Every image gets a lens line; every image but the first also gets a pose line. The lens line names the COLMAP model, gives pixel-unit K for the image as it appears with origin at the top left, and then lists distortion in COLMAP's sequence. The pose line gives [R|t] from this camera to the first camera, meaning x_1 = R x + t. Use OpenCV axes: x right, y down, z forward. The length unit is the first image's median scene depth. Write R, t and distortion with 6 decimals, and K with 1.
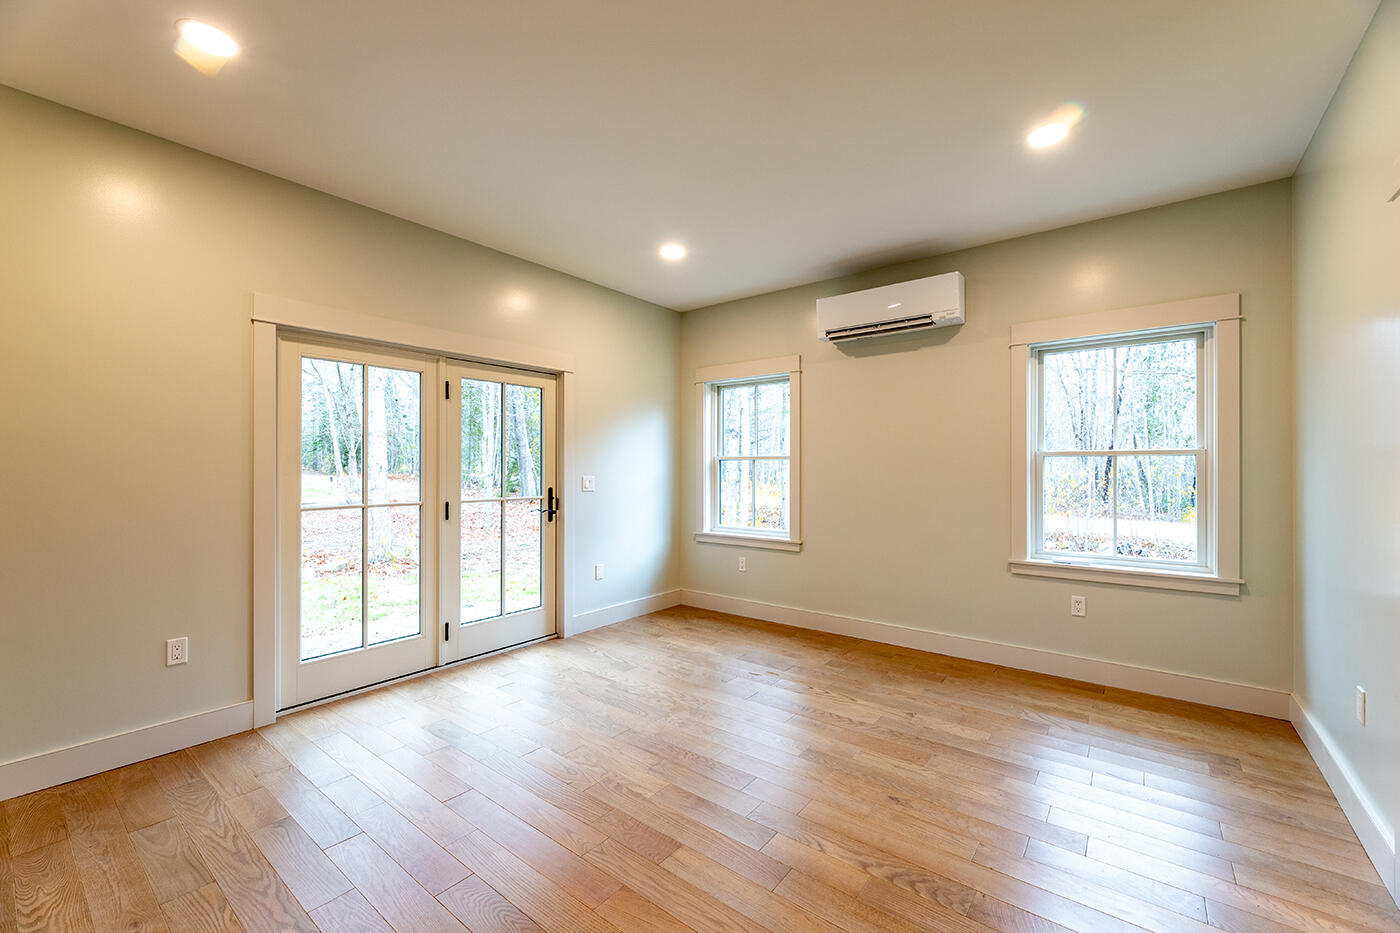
lens RADIAL K [[571.8, 0, 694.6], [0, 571.8, 470.5], [0, 0, 1]] dist [0.001003, -0.001649]
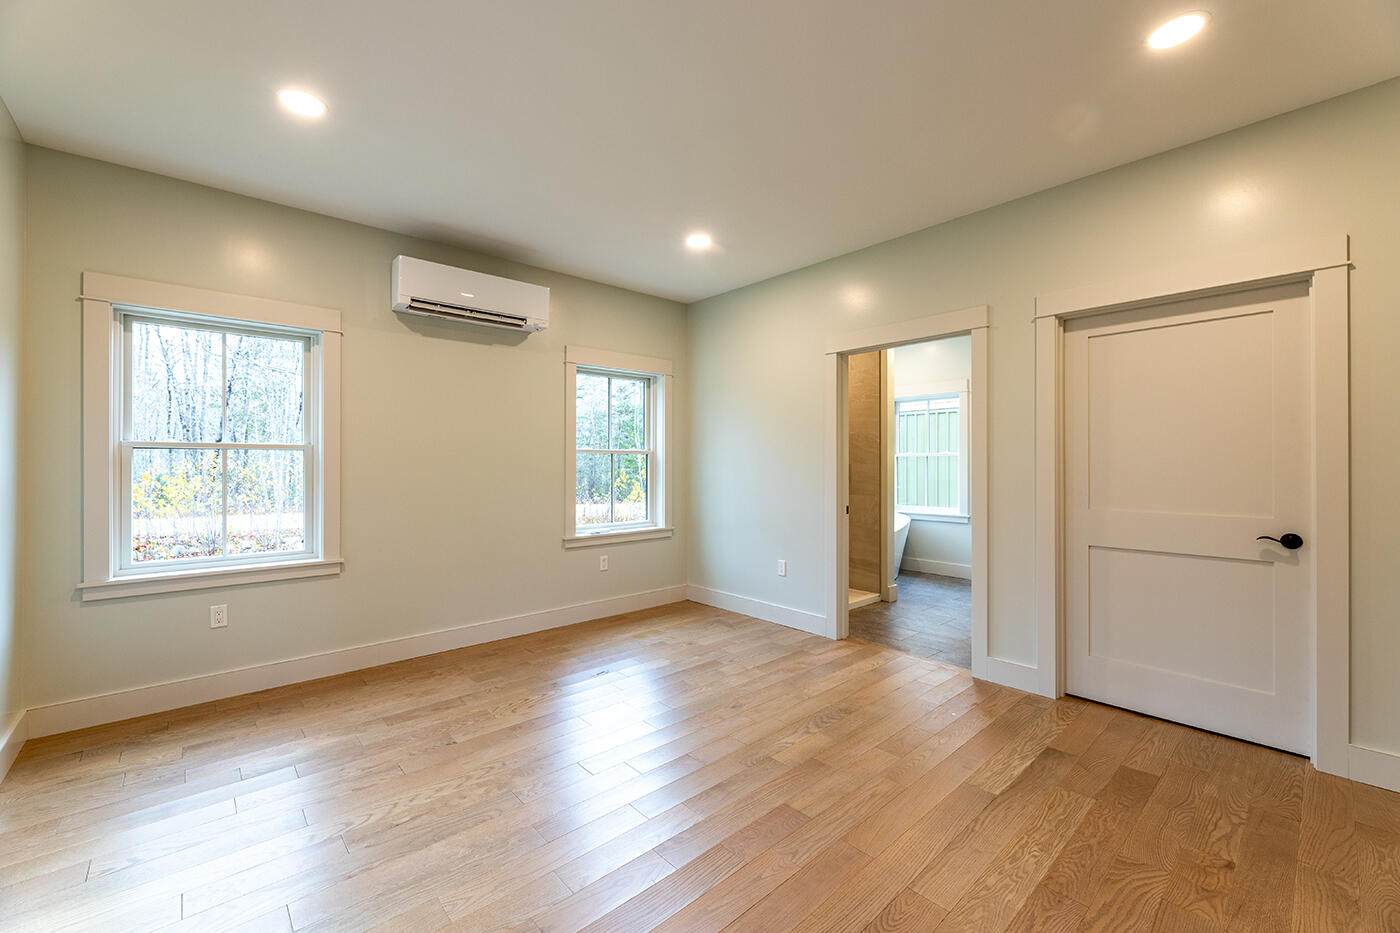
lens RADIAL K [[571.8, 0, 709.2], [0, 571.8, 454.7], [0, 0, 1]] dist [0.001003, -0.001649]
pose [[0.160447, 0.012173, 0.986969, -0.512211], [0.002184, 0.999917, -0.012688, -0.002747], [-0.987042, 0.004192, 0.160407, 0.428568]]
